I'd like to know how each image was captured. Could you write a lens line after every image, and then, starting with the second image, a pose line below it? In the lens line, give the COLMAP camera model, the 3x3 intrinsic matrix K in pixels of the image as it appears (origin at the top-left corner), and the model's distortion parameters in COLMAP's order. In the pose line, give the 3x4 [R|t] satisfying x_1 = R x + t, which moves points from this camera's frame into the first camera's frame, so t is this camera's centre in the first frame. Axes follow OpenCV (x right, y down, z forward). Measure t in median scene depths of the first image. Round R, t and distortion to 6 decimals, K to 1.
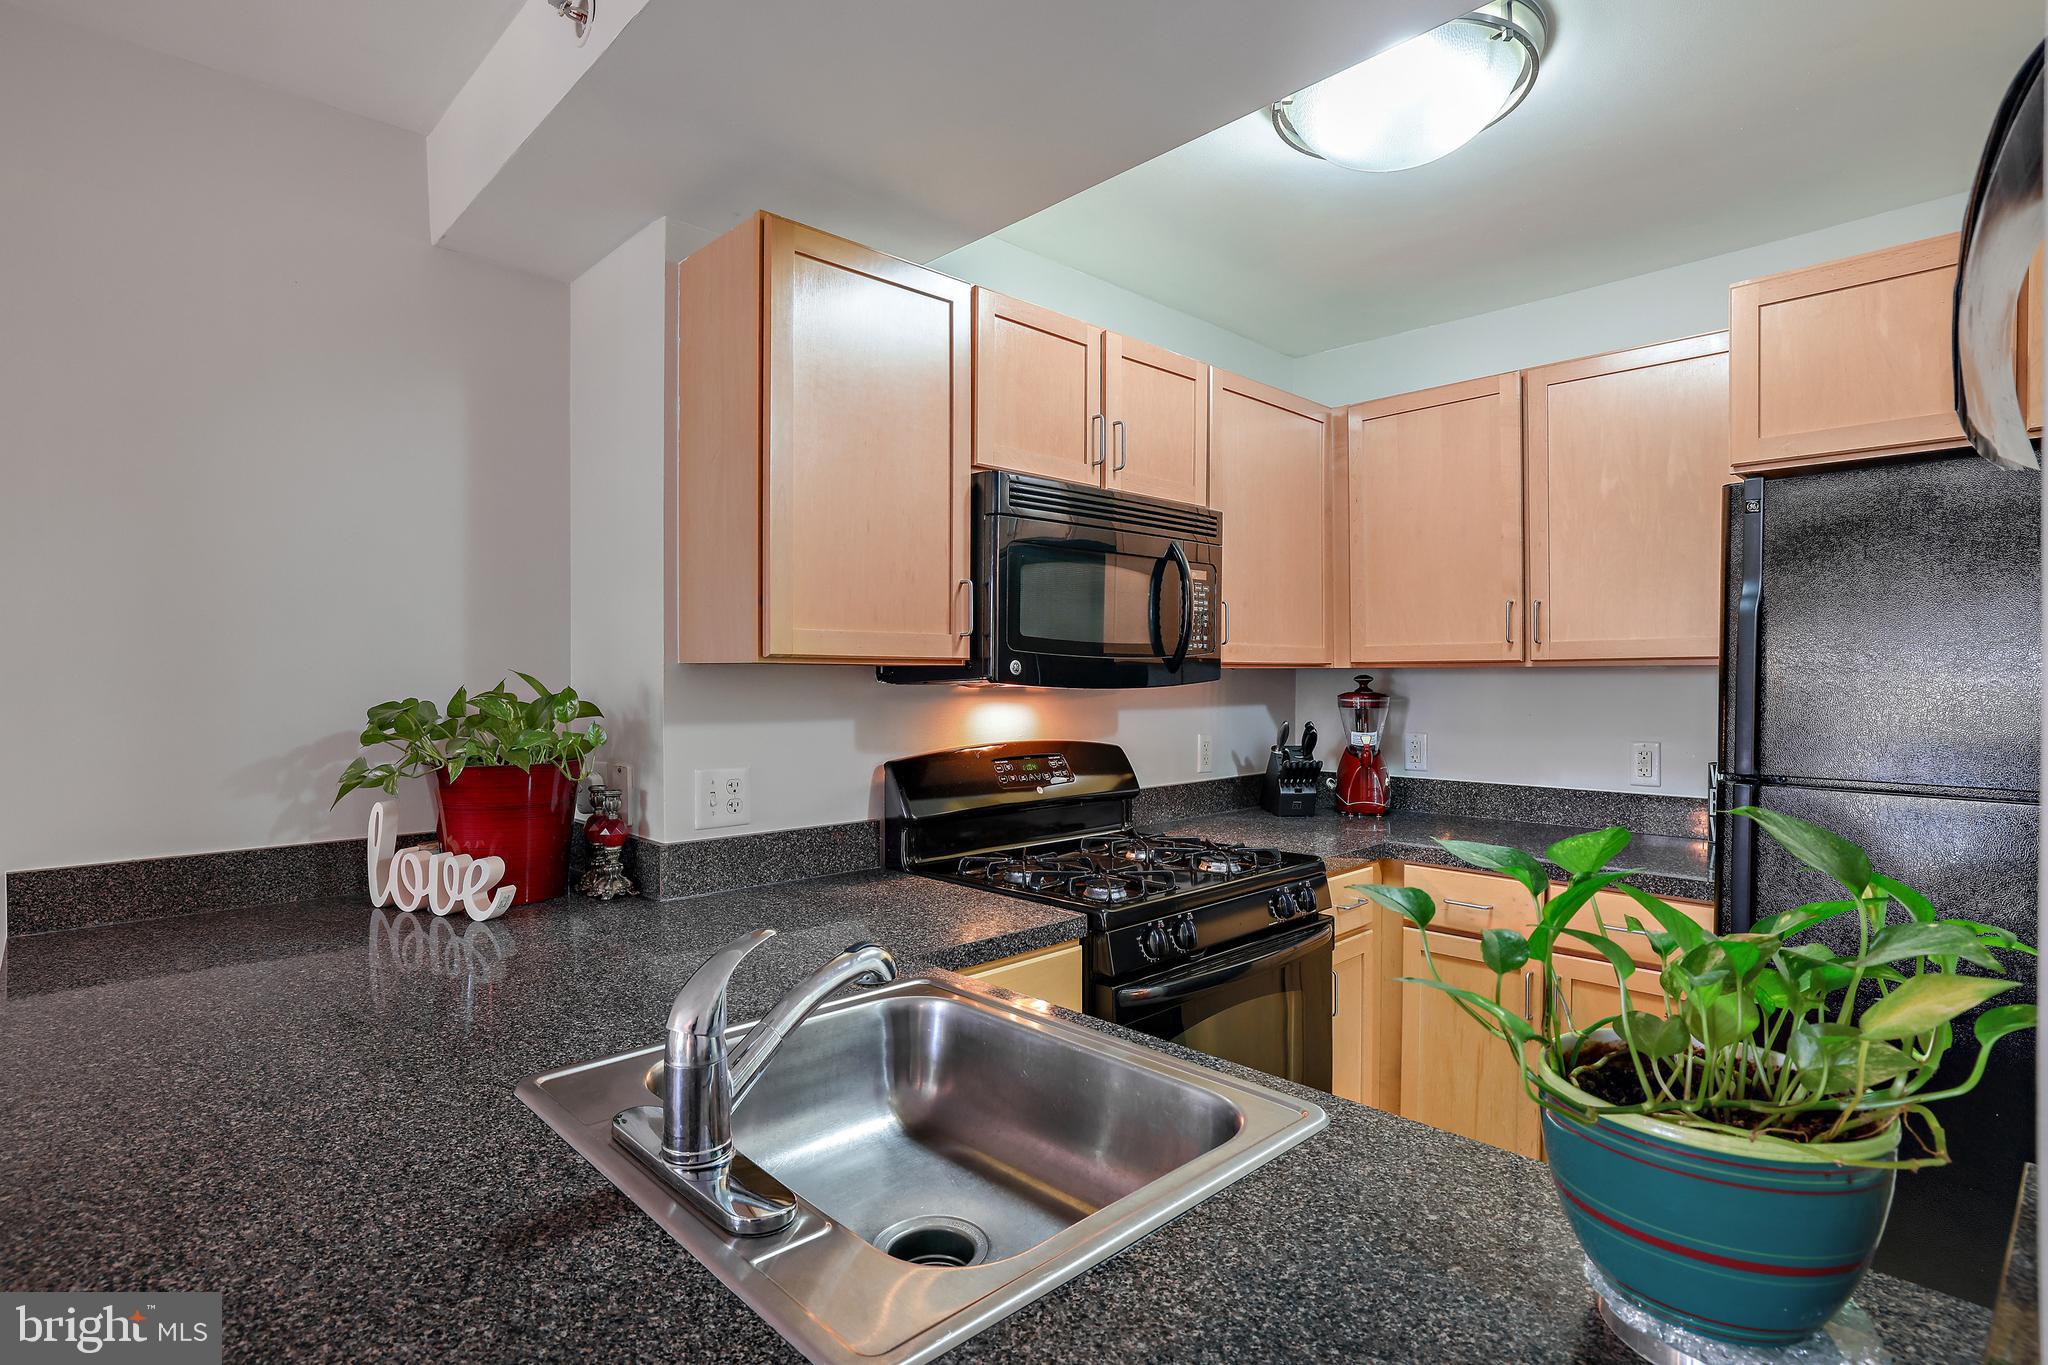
lens RADIAL K [[1042.2, 0, 998.7], [0, 1042.2, 681.0], [0, 0, 1]] dist [0.000991, 0.001854]
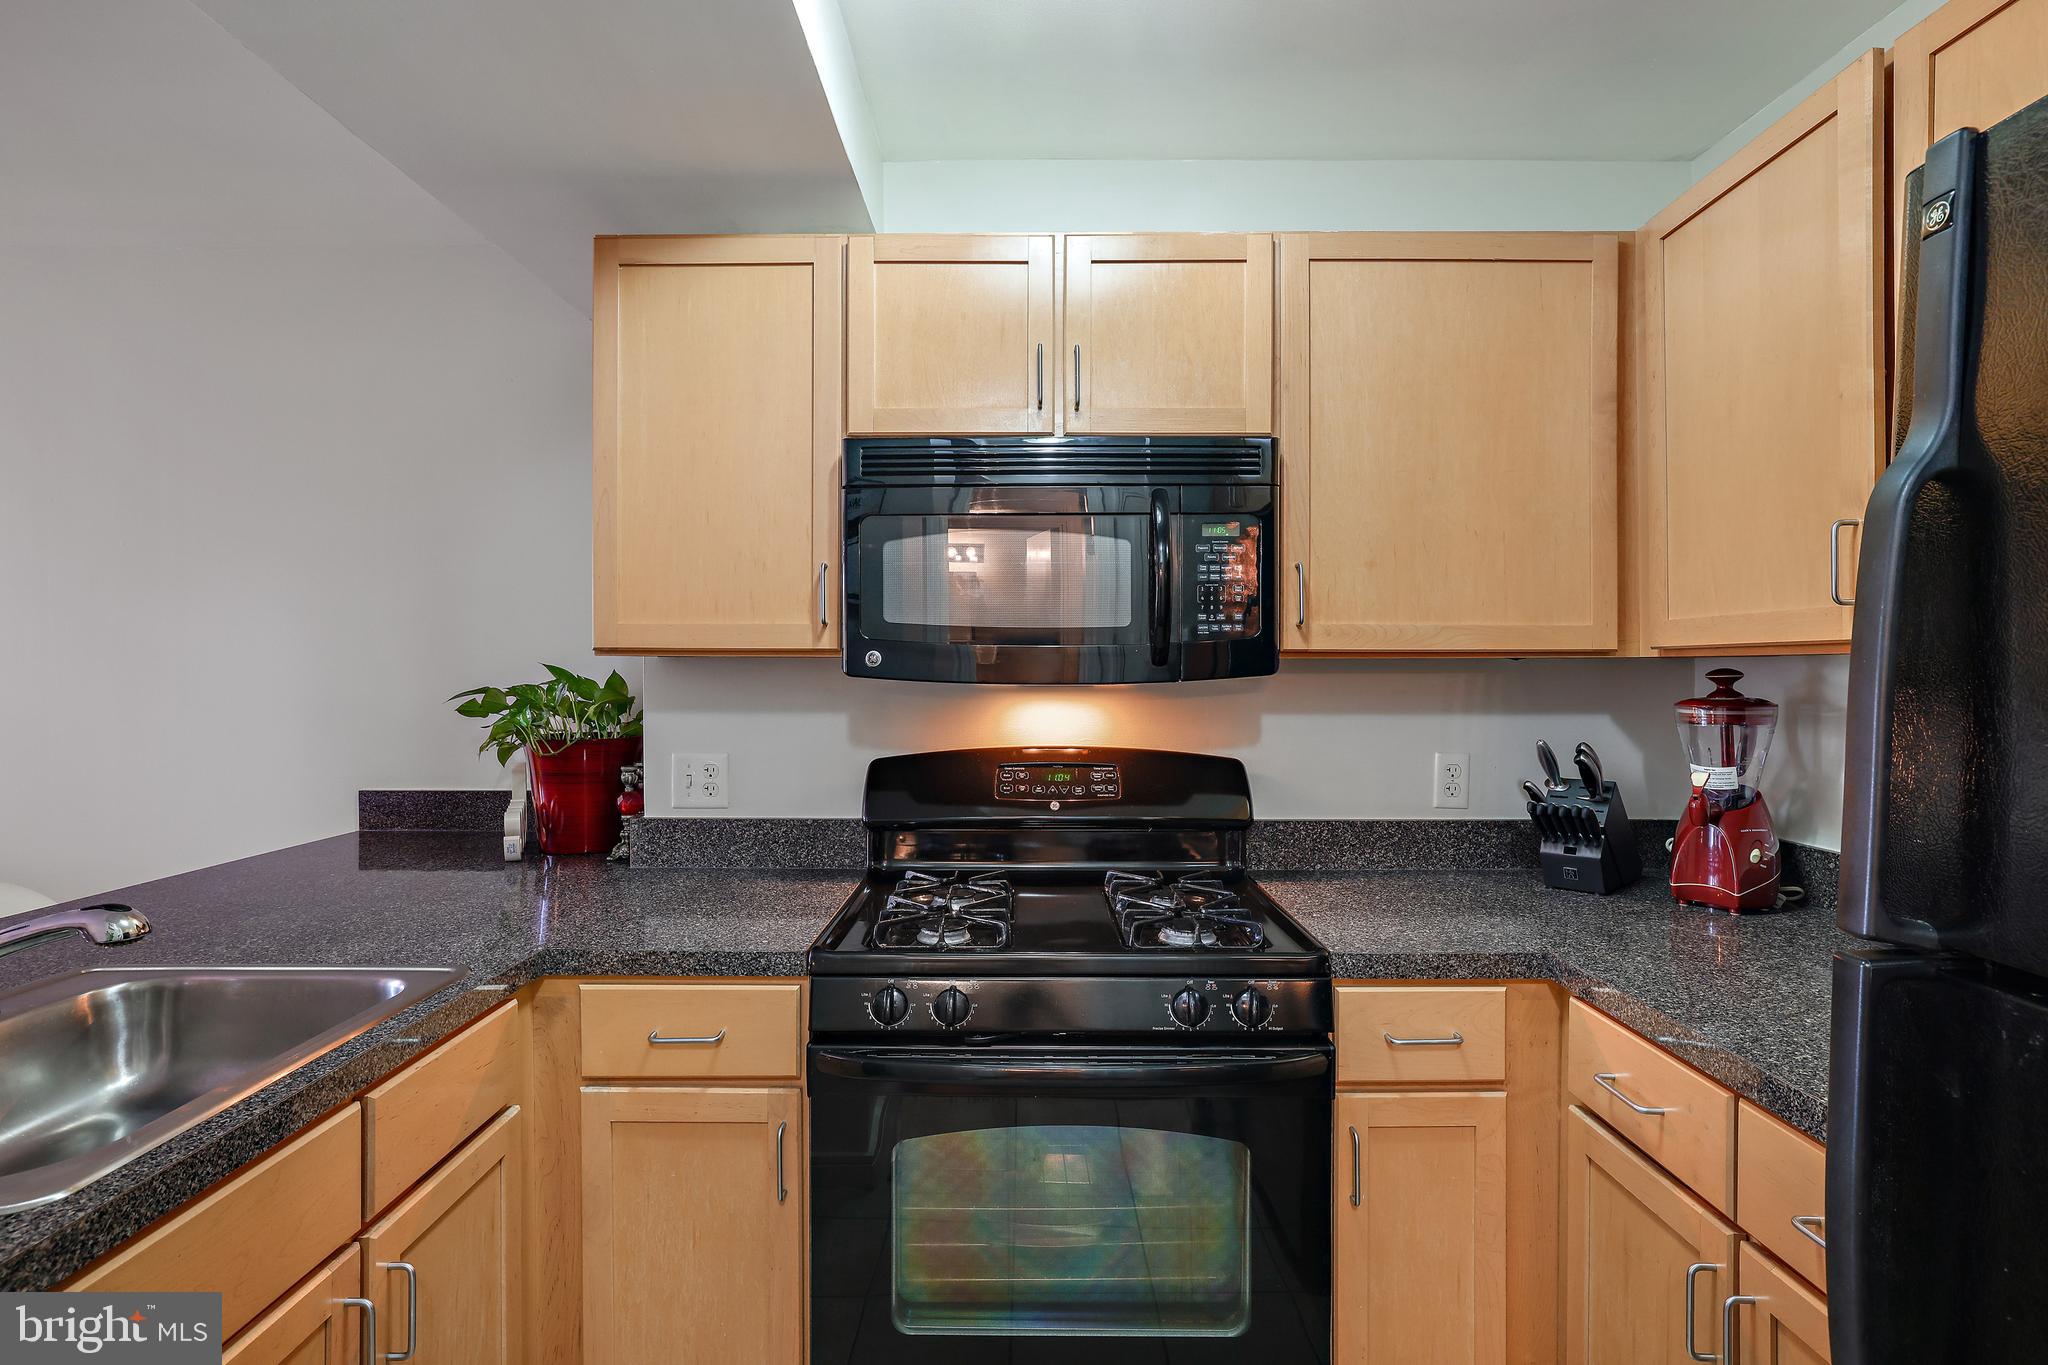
lens RADIAL K [[1017.5, 0, 1011.0], [0, 1017.5, 662.1], [0, 0, 1]] dist [-0.000620, 0.000515]
pose [[0.716488, -0.003663, -0.697589, 0.655311], [-0.005678, 0.999922, -0.011083, -0.001046], [0.697576, 0.011902, 0.716412, 0.439449]]
